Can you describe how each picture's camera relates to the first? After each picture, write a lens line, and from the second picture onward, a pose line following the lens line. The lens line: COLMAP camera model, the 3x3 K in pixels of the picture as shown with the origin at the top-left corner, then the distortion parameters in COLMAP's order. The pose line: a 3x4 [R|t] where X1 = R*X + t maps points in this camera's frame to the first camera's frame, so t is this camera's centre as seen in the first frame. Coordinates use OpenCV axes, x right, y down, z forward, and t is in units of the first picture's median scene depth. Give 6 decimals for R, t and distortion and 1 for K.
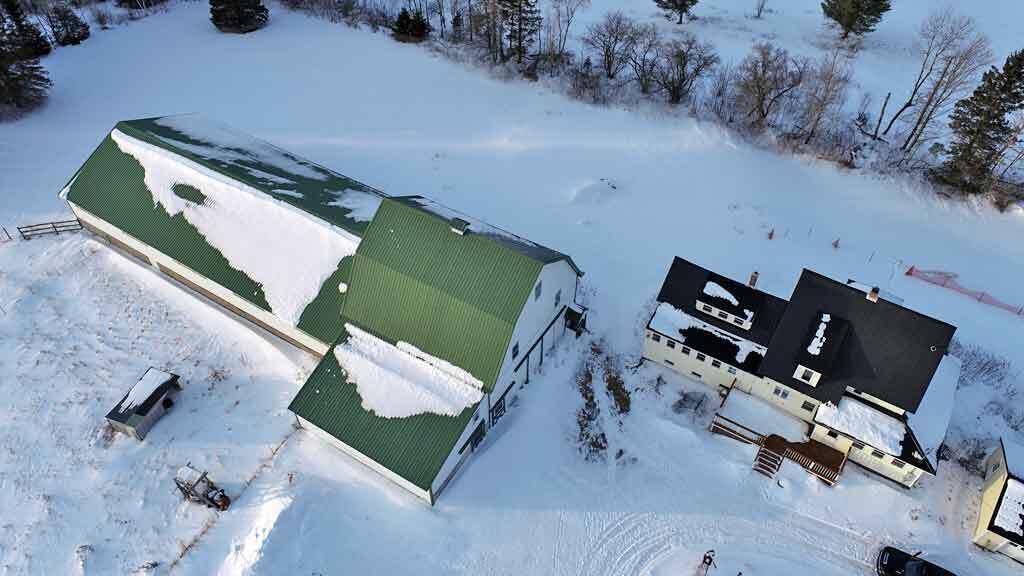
lens RADIAL K [[708.1, 0, 517.6], [0, 708.1, 304.7], [0, 0, 1]] dist [0.001113, 0.002331]
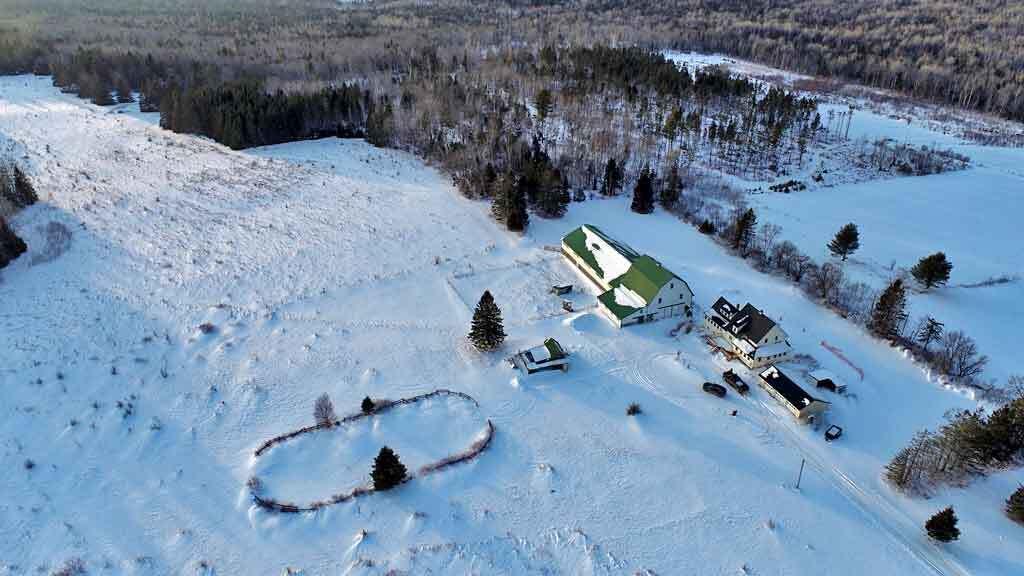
lens RADIAL K [[716.0, 0, 505.7], [0, 716.0, 264.3], [0, 0, 1]] dist [-0.009990, -0.001962]
pose [[0.797243, 0.267302, -0.541251, 1.089884], [-0.435834, 0.875253, -0.209715, 0.852764], [0.417675, 0.403090, 0.814289, -1.967108]]
